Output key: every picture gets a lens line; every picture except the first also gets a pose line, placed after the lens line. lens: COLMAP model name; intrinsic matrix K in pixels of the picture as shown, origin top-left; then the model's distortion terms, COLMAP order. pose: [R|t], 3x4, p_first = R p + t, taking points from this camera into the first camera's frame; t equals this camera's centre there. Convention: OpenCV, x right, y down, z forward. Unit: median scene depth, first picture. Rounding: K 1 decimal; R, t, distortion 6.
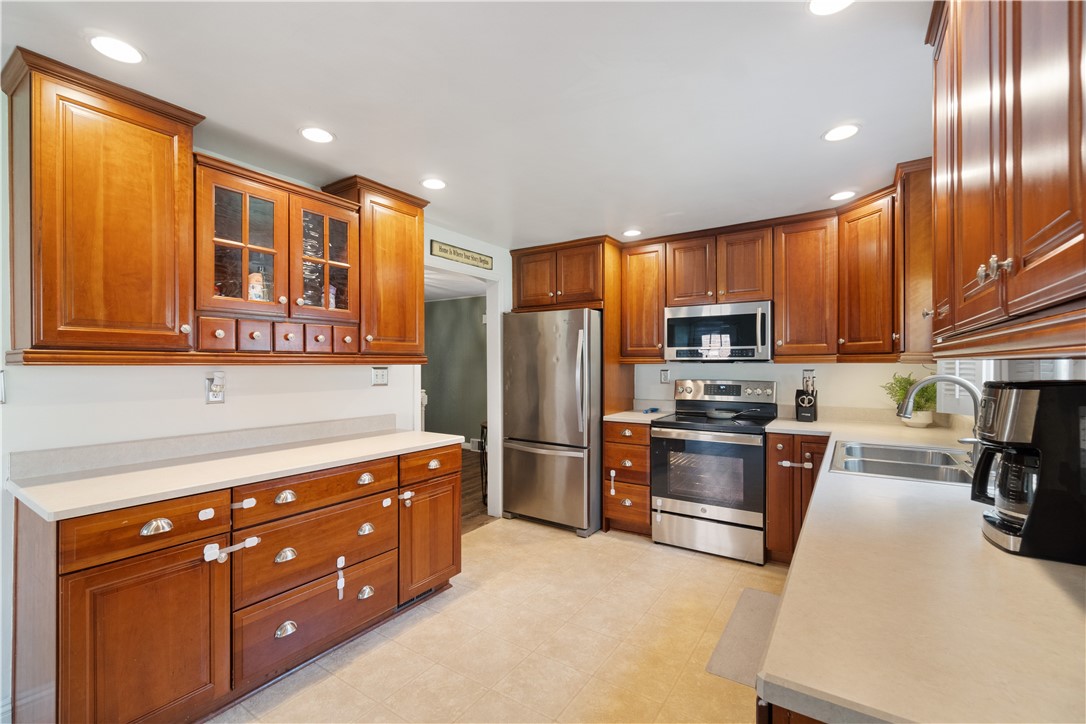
lens RADIAL K [[468.2, 0, 539.9], [0, 468.2, 365.6], [0, 0, 1]] dist [-0.001912, 0.000090]
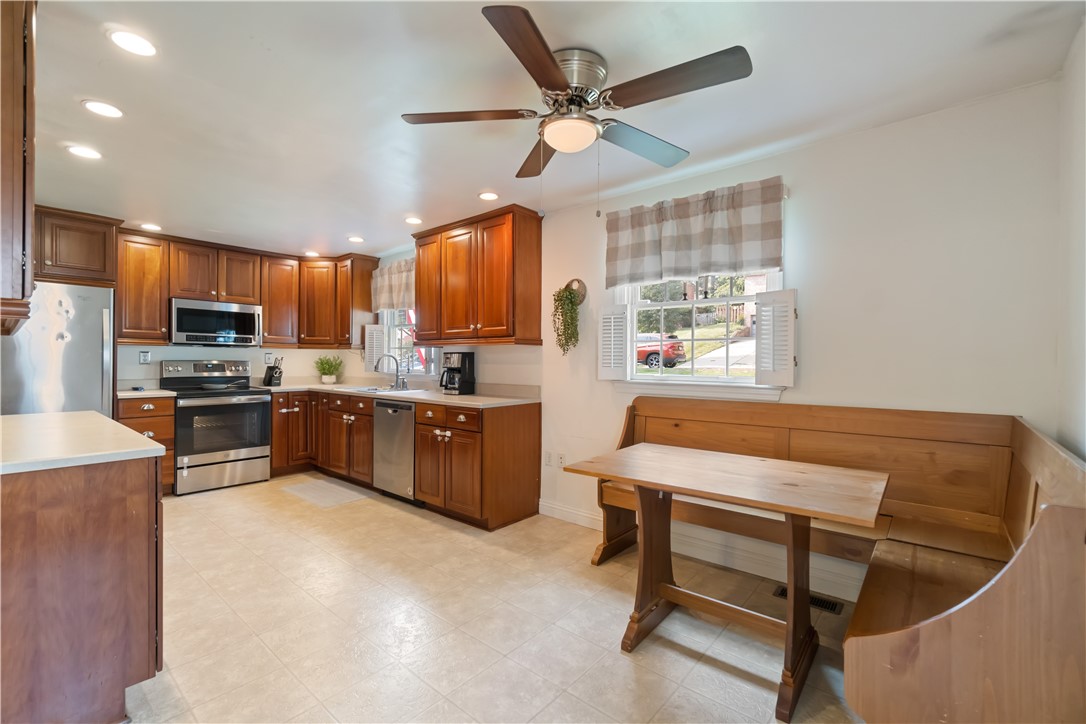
lens RADIAL K [[468.3, 0, 537.6], [0, 468.3, 363.5], [0, 0, 1]] dist [-0.002911, 0.000037]
pose [[0.113150, -0.001233, 0.993577, -0.871032], [-0.005048, 0.999986, 0.001816, 0.036542], [-0.993565, -0.005221, 0.113142, -0.040440]]
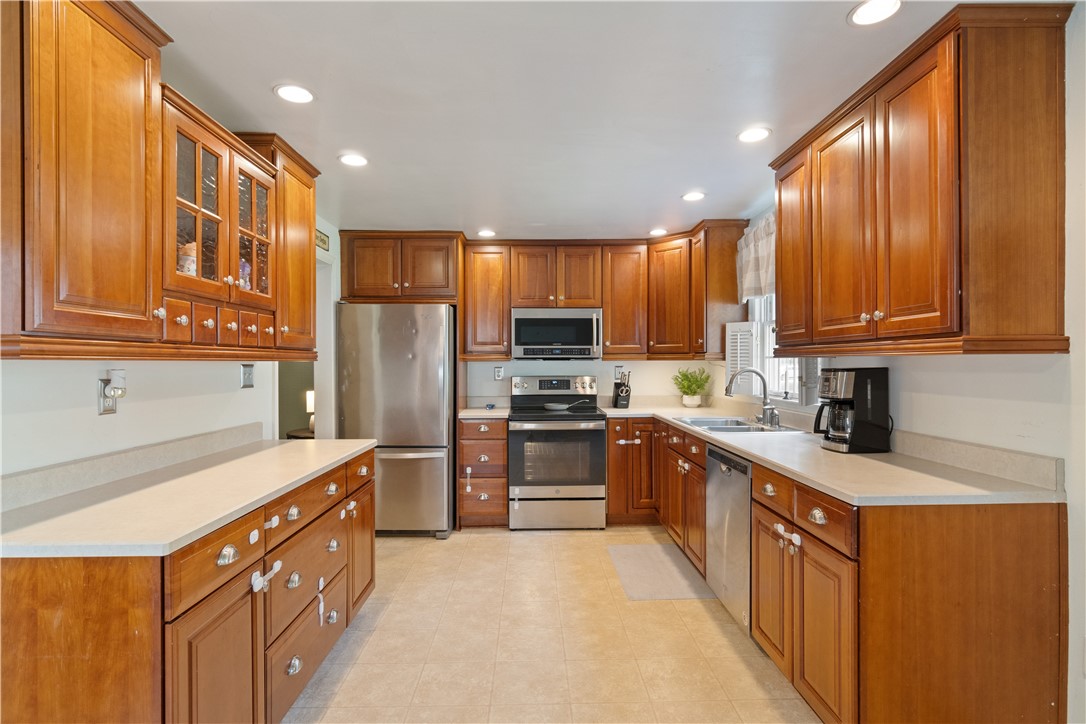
lens RADIAL K [[548.9, 0, 542.2], [0, 548.9, 364.8], [0, 0, 1]] dist [-0.001637, -0.000258]
pose [[0.817311, -0.002288, 0.576192, -0.430867], [0.002378, 0.999997, 0.000598, 0.004262], [-0.576191, 0.000881, 0.817314, -0.055384]]
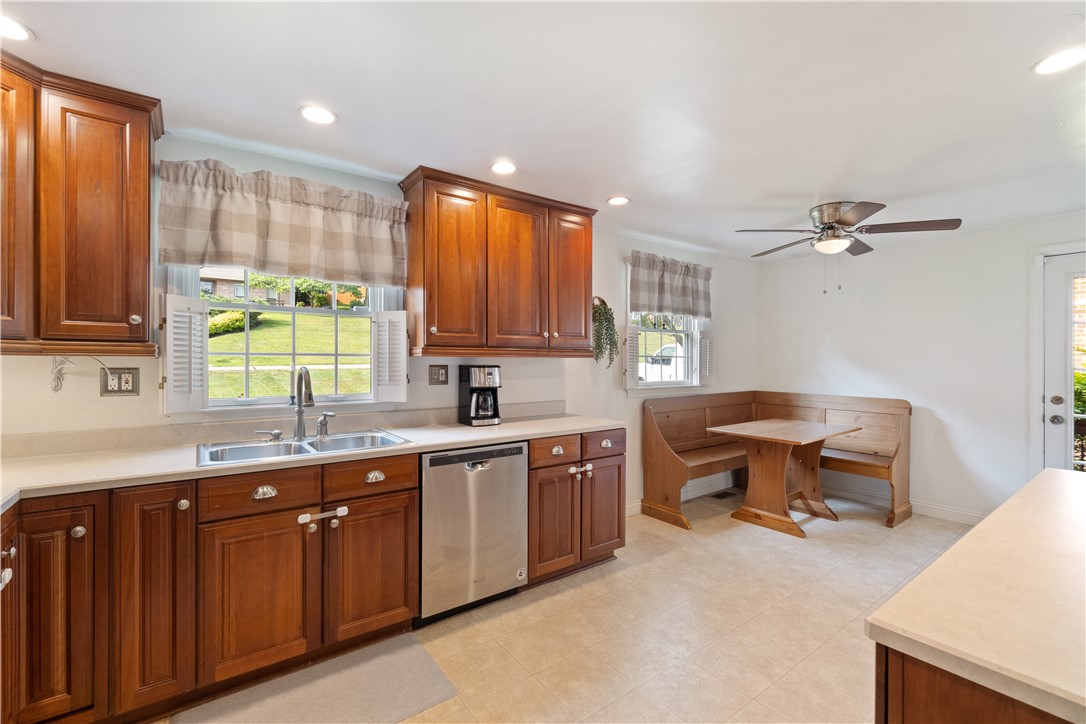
lens RADIAL K [[468.3, 0, 537.6], [0, 468.3, 363.5], [0, 0, 1]] dist [-0.002911, 0.000037]
pose [[-0.941744, 0.000567, 0.336330, -0.059545], [0.002239, 0.999987, 0.004583, 0.003305], [-0.336323, 0.005069, -0.941733, 1.101725]]
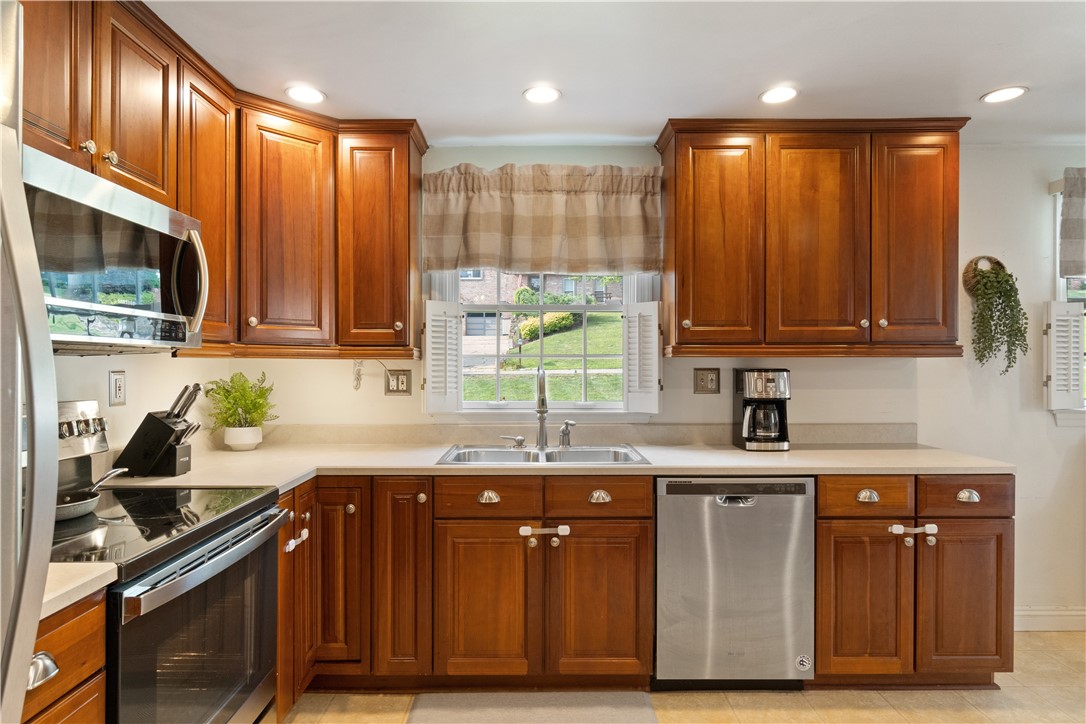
lens RADIAL K [[619.3, 0, 539.0], [0, 619.3, 370.2], [0, 0, 1]] dist [0.005565, -0.001272]
pose [[-0.569726, -0.004982, 0.821819, -0.191505], [0.003622, 0.999957, 0.008573, 0.004168], [-0.821826, 0.007860, -0.569684, 1.050820]]
